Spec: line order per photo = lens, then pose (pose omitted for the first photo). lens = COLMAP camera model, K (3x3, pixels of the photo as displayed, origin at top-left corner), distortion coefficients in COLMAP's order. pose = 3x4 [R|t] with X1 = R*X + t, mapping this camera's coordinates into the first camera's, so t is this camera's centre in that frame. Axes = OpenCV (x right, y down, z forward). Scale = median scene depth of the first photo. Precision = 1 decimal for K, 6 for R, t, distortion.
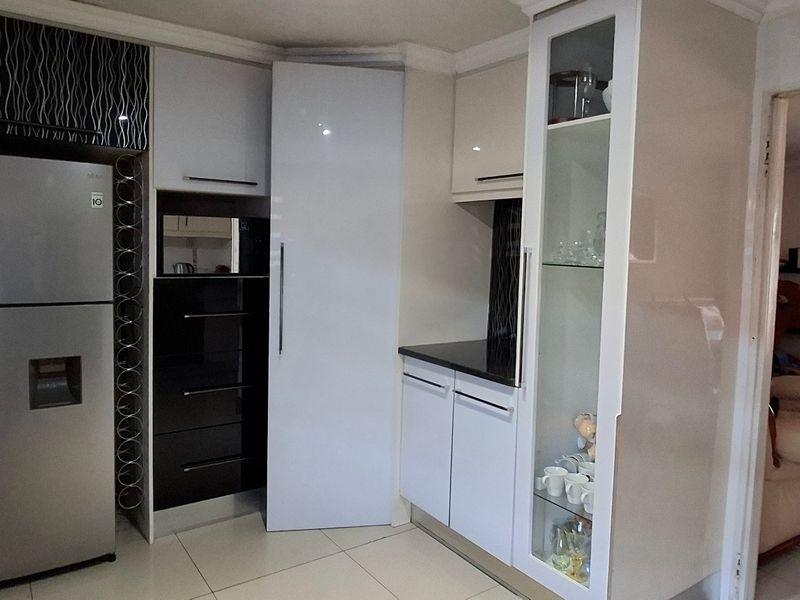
lens RADIAL K [[601.3, 0, 405.6], [0, 601.3, 300.7], [0, 0, 1]] dist [-0.008571, -0.010027]
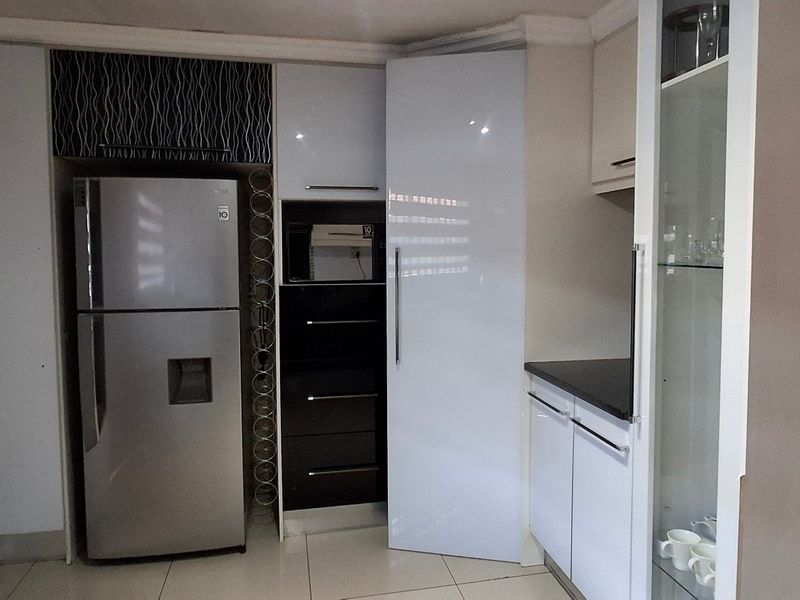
lens RADIAL K [[601.3, 0, 399.8], [0, 601.3, 296.7], [0, 0, 1]] dist [-0.008571, -0.010027]
pose [[0.915177, 0.002014, -0.403047, 0.195176], [-0.008579, 0.999858, -0.014483, -0.005047], [0.402961, 0.016712, 0.915065, 0.136311]]
